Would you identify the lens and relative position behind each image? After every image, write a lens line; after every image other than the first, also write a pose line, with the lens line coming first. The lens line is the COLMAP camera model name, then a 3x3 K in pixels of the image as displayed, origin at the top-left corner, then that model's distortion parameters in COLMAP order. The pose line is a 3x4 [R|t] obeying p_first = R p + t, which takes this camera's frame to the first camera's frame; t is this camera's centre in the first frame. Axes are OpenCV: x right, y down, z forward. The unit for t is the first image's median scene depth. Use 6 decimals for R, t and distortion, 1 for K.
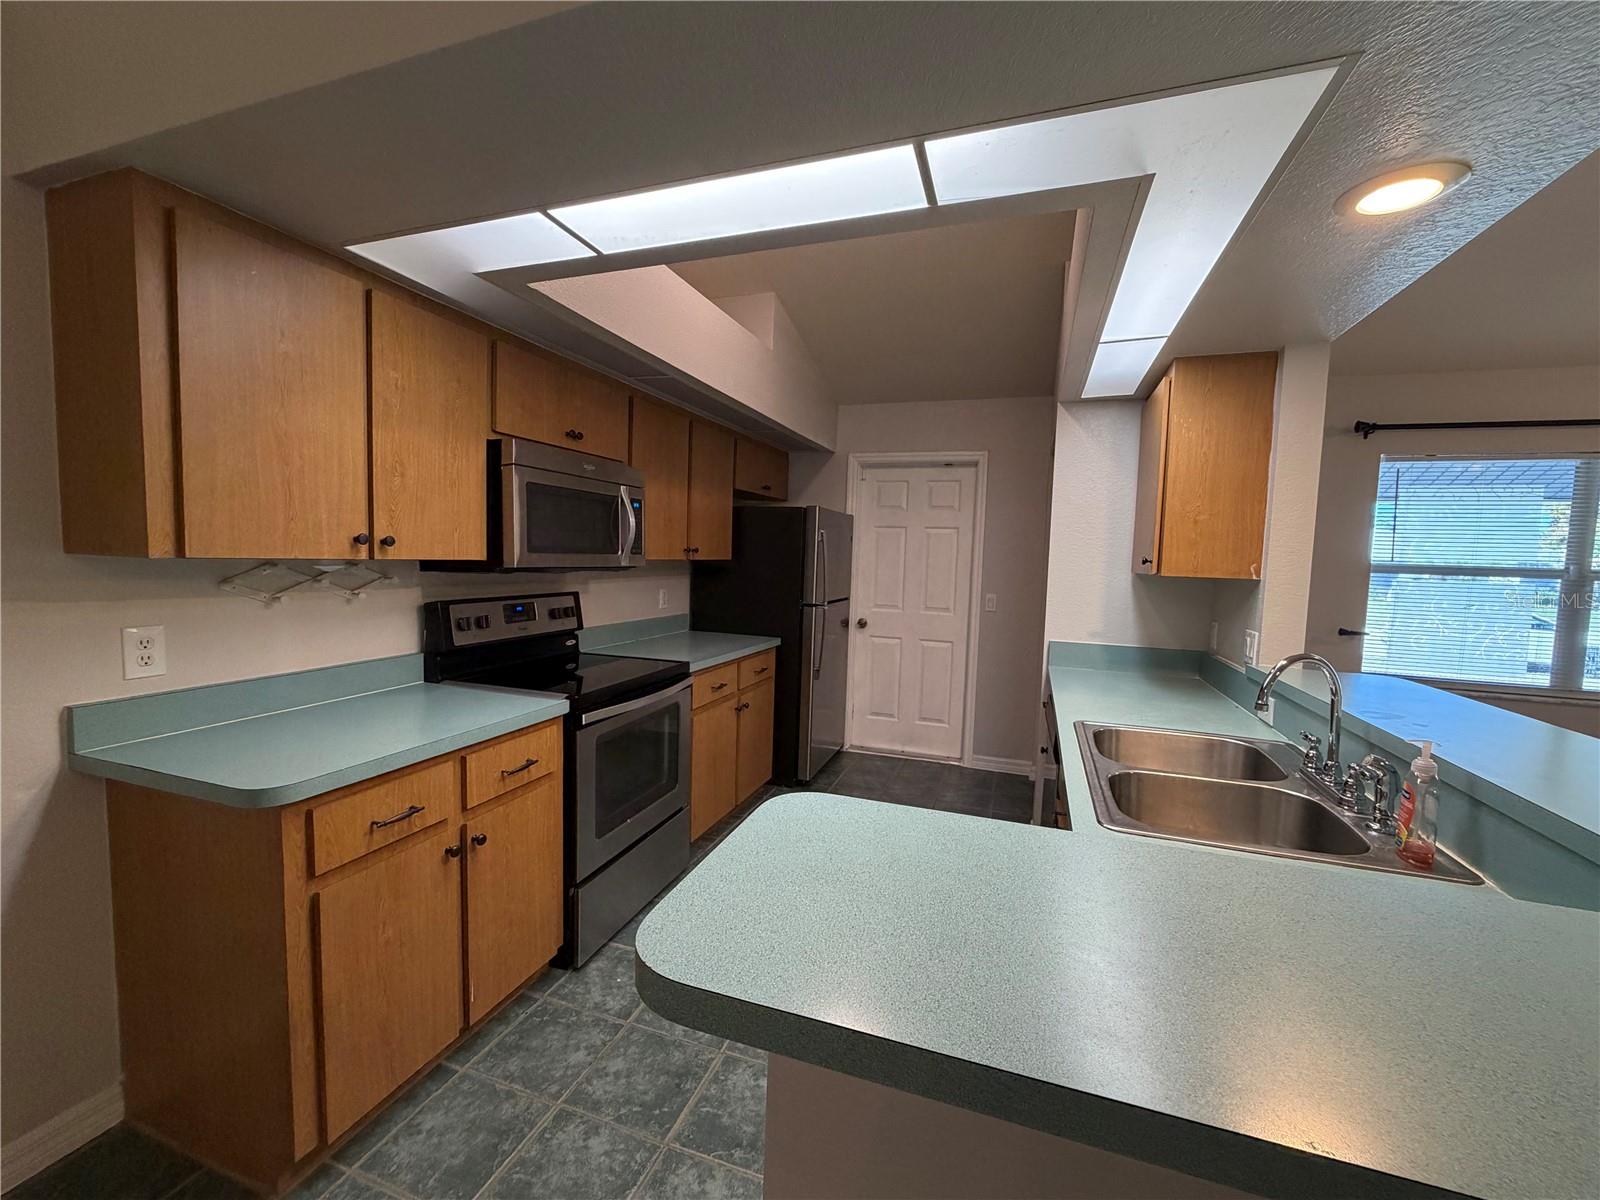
lens RADIAL K [[650.2, 0, 802.0], [0, 650.2, 599.7], [0, 0, 1]] dist [-0.000206, -0.000617]
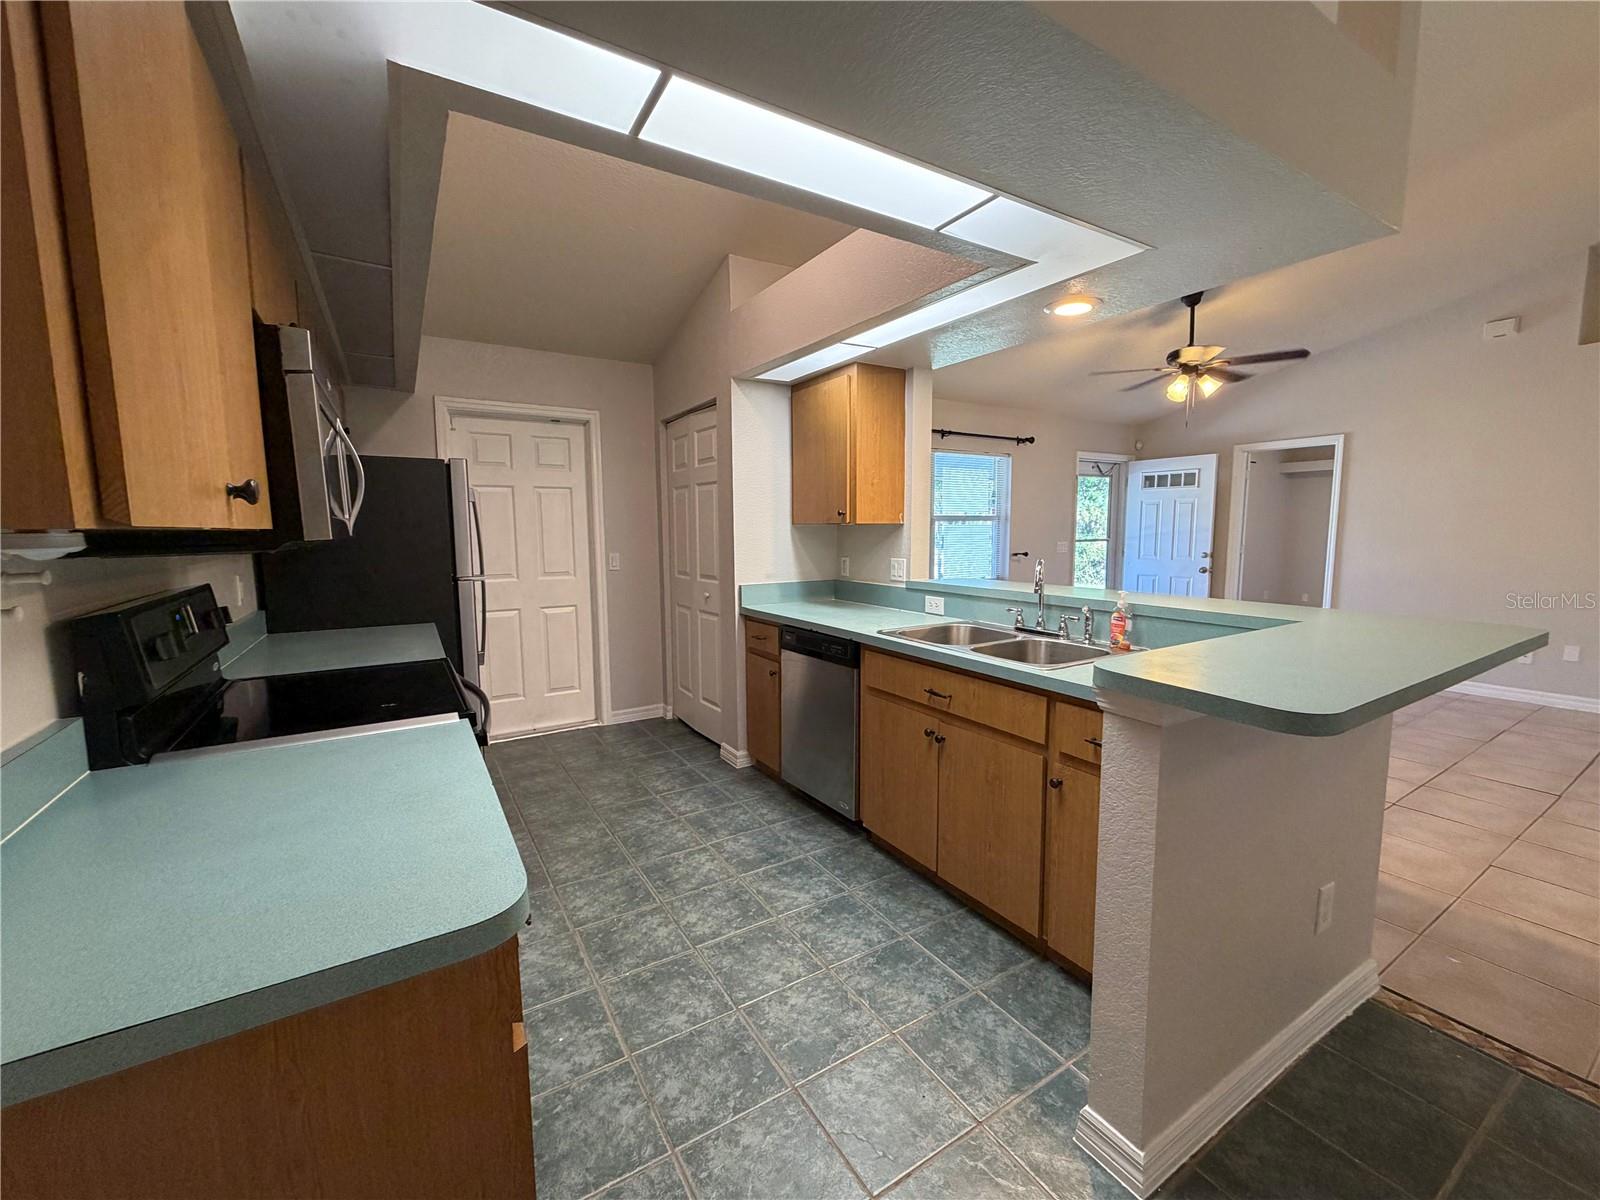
lens RADIAL K [[650.2, 0, 802.0], [0, 650.2, 599.7], [0, 0, 1]] dist [-0.000206, -0.000617]
pose [[0.627088, -0.121306, 0.769445, -0.361534], [0.079449, 0.992609, 0.091739, -0.007382], [-0.774886, 0.003603, 0.632091, 0.137451]]
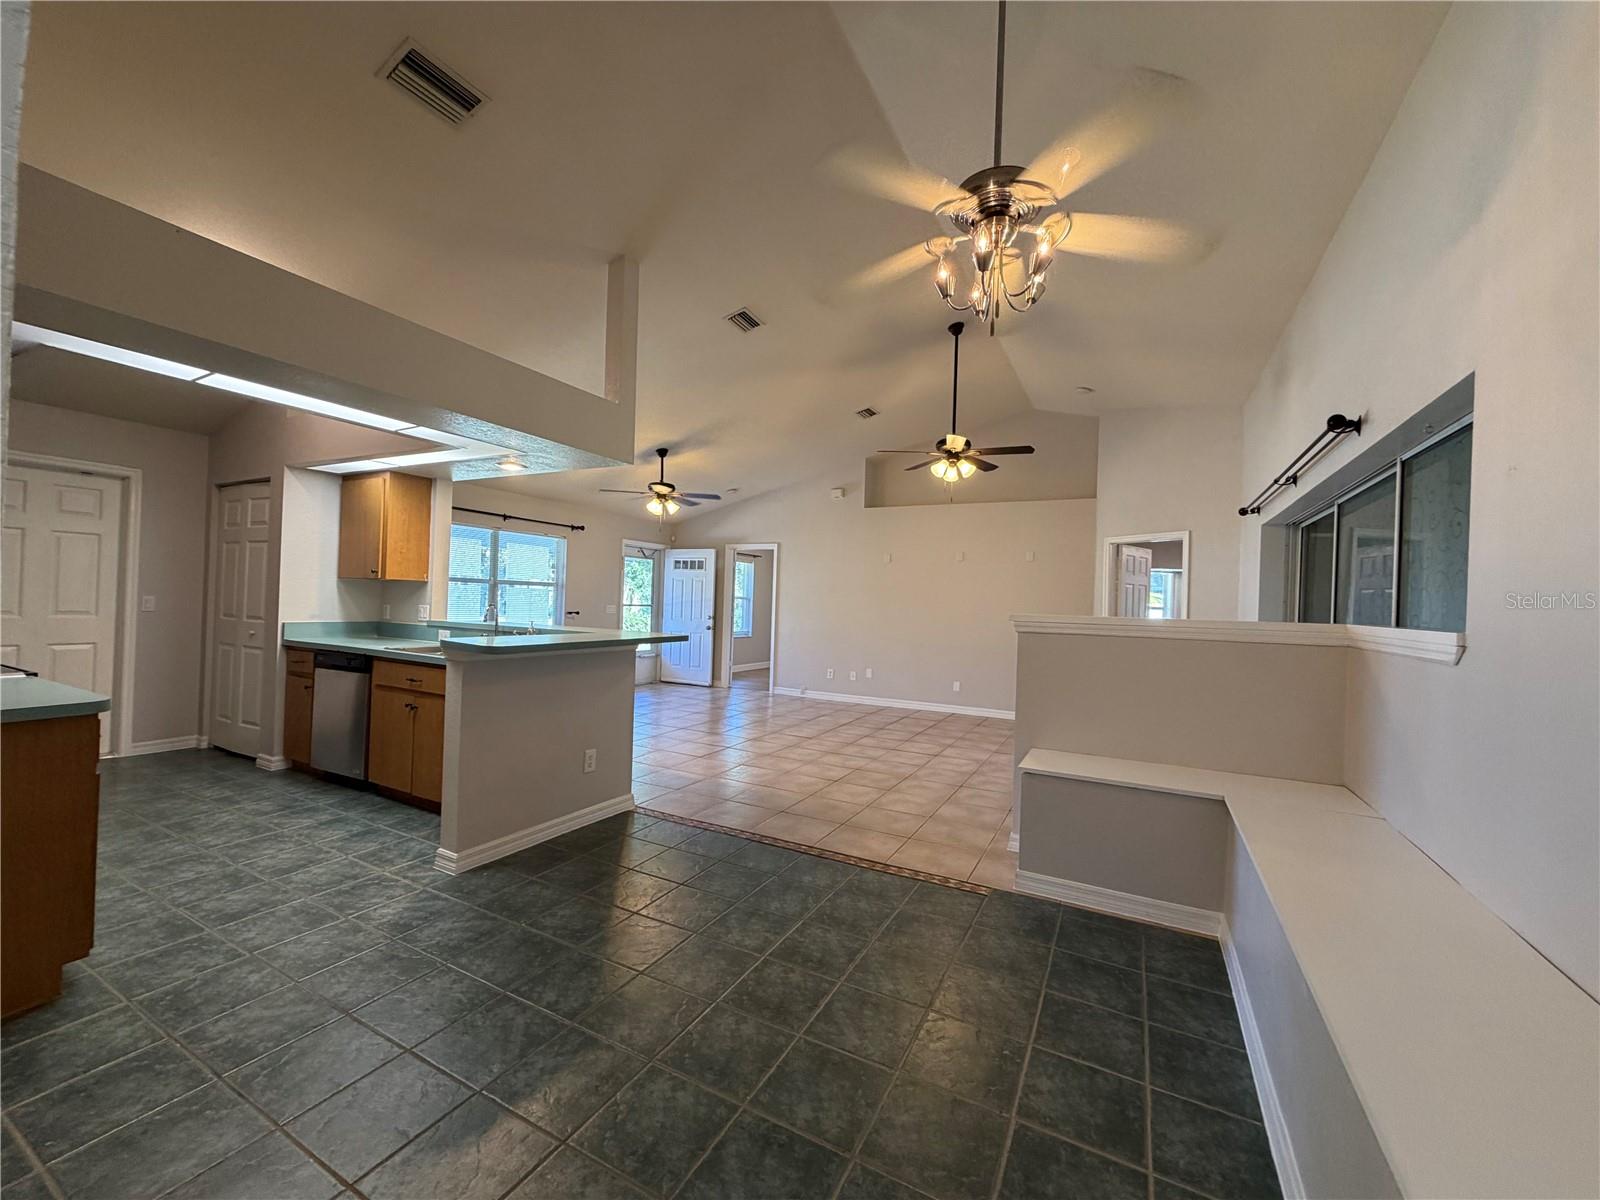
lens RADIAL K [[634.2, 0, 801.6], [0, 634.2, 599.9], [0, 0, 1]] dist [-0.001856, -0.000674]
pose [[0.147561, -0.021159, 0.988827, -0.707551], [0.038506, 0.999136, 0.015633, 0.027333], [-0.988303, 0.035769, 0.148248, -0.320549]]
